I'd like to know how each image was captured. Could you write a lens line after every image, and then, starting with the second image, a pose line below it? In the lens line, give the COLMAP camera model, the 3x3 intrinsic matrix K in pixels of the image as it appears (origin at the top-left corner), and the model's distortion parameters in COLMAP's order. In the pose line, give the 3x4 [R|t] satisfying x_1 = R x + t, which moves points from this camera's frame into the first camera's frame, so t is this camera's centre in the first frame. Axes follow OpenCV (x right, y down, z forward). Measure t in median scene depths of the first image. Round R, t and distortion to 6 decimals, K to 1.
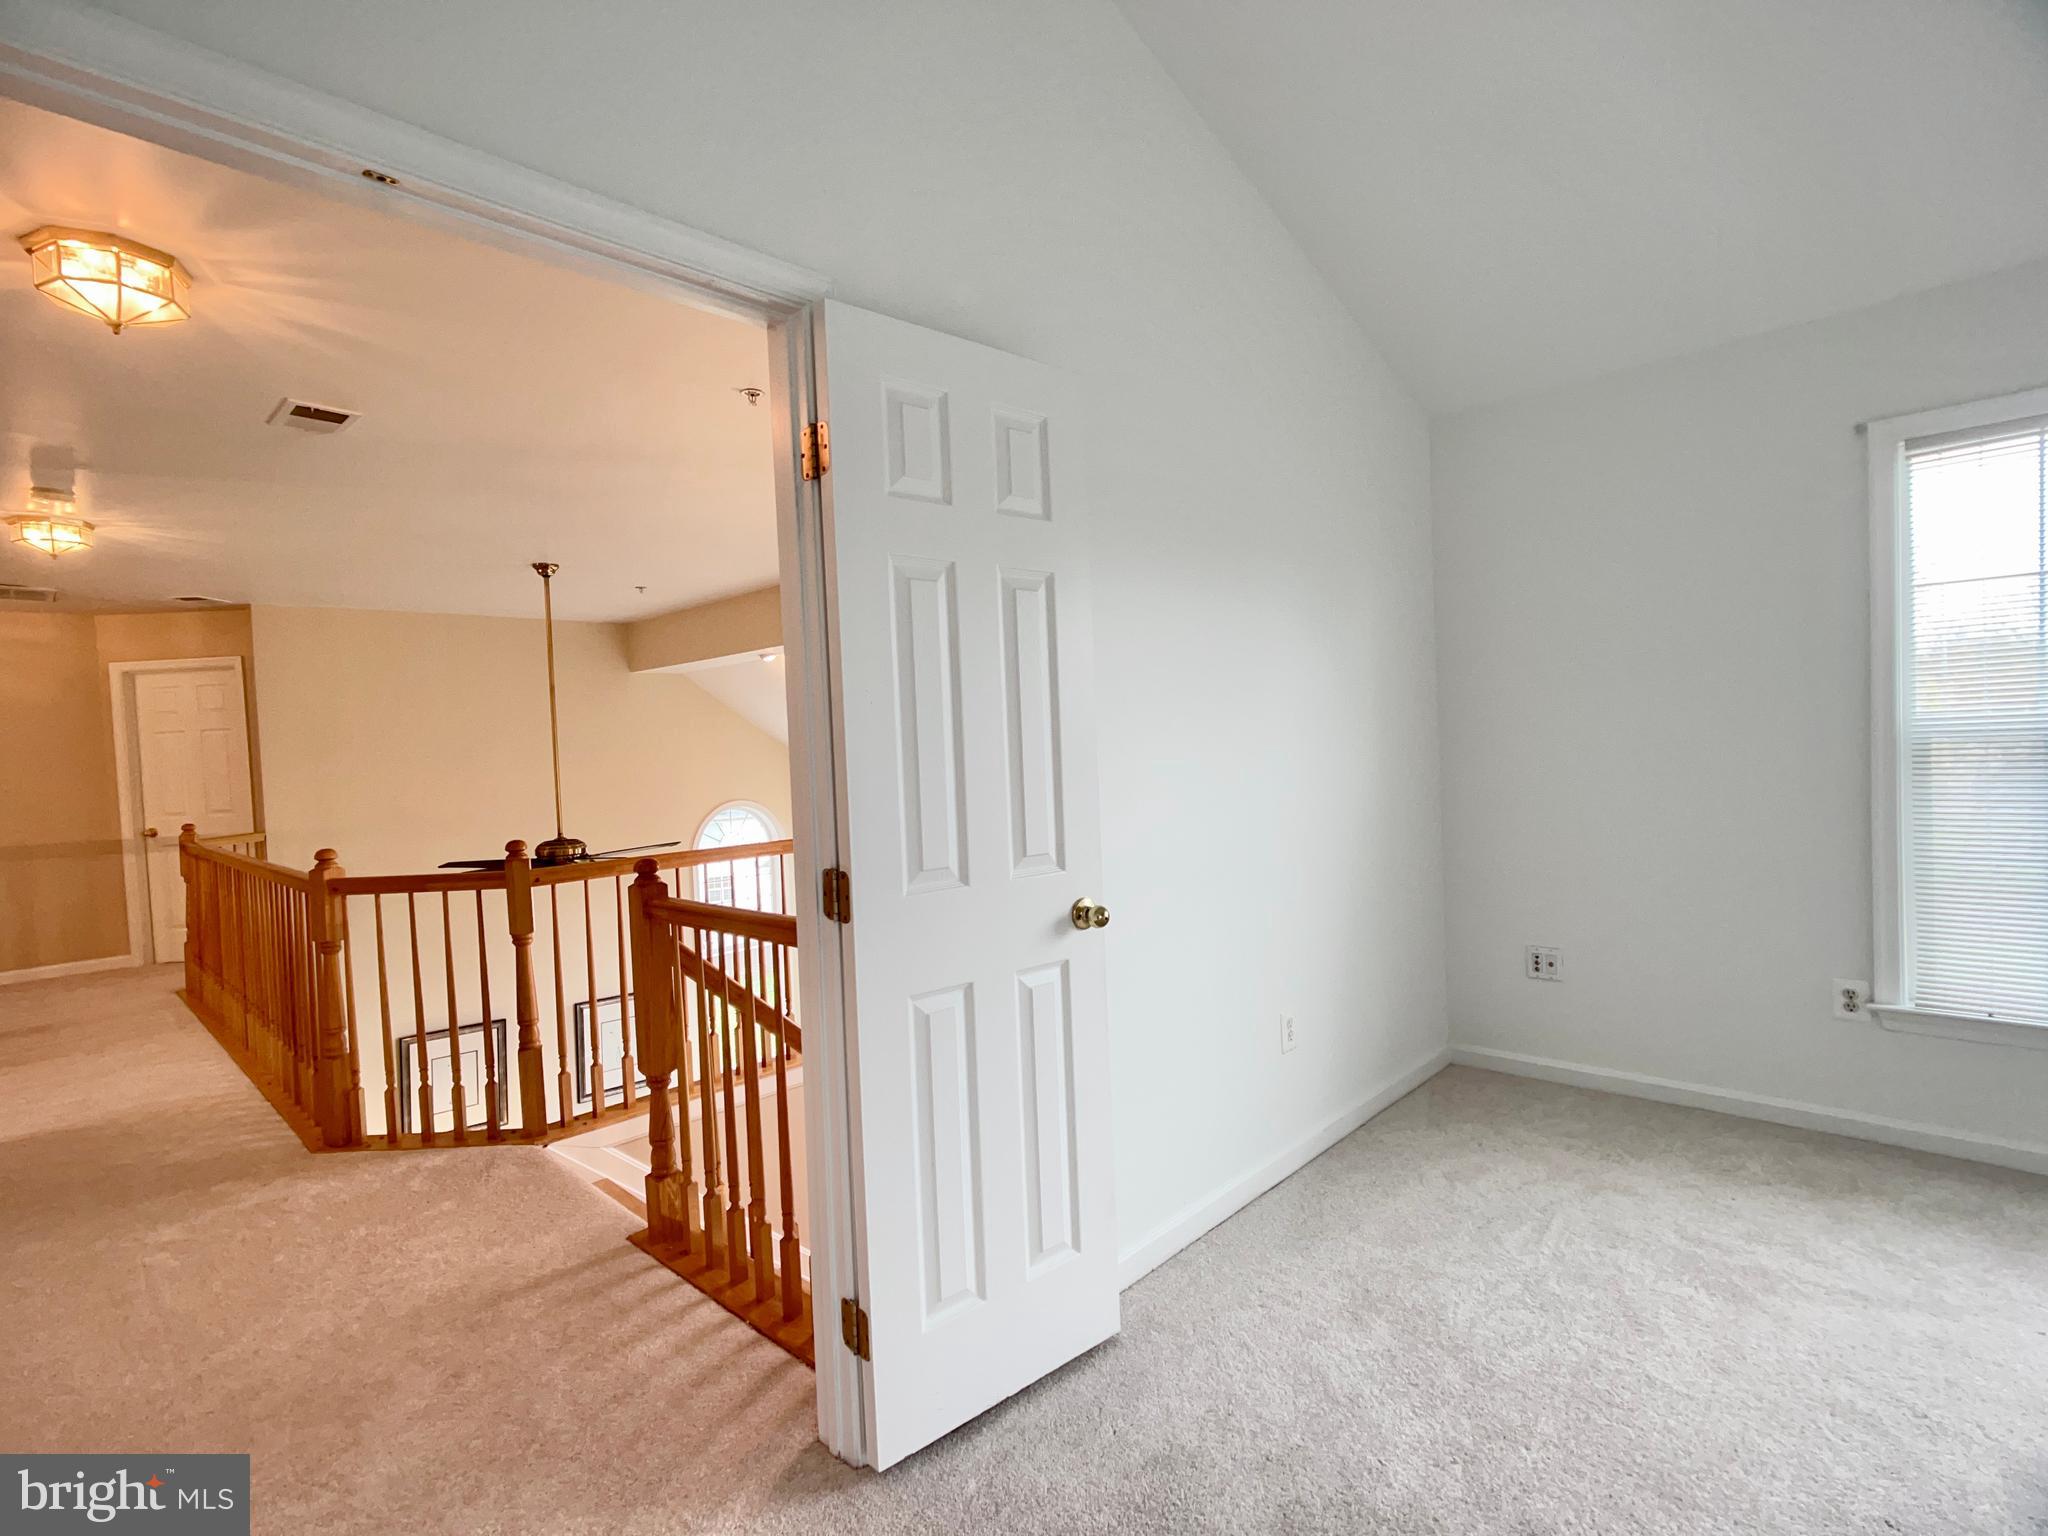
lens RADIAL K [[993.7, 0, 1024.0], [0, 993.7, 768.0], [0, 0, 1]] dist [-0.018050, 0.012951]
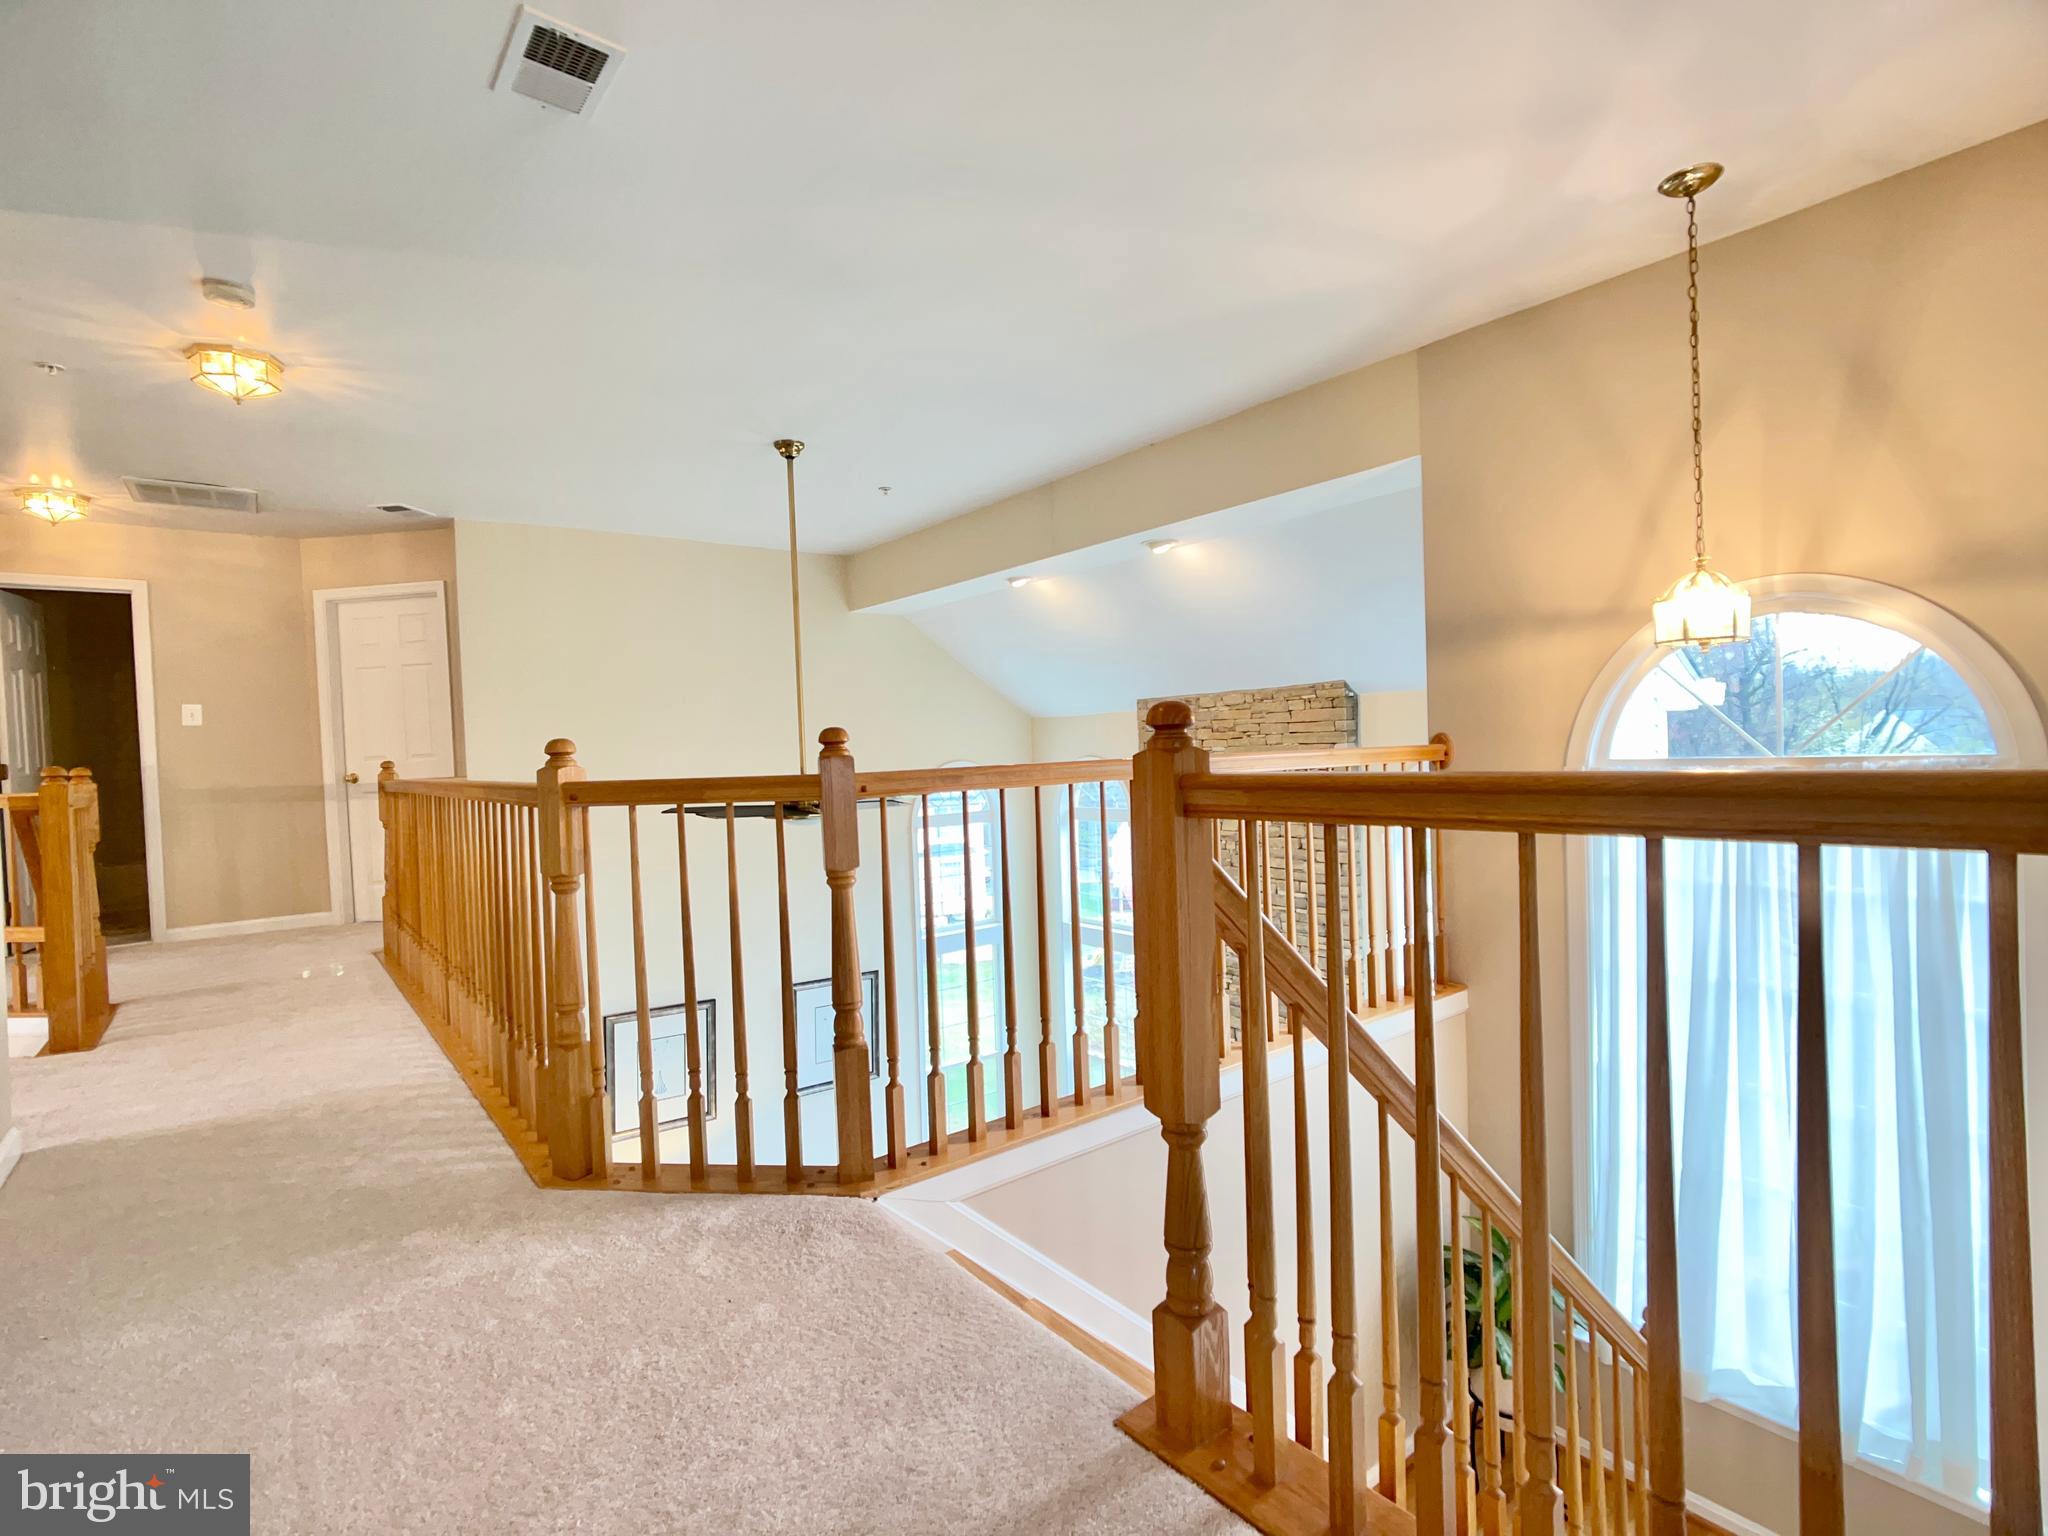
lens RADIAL K [[968.3, 0, 1024.0], [0, 968.3, 768.0], [0, 0, 1]] dist [-0.012777, 0.000415]
pose [[0.992145, 0.008998, -0.124768, -0.290665], [-0.009290, 0.999955, -0.001752, 0.094613], [0.124747, 0.002897, 0.992184, 0.360626]]
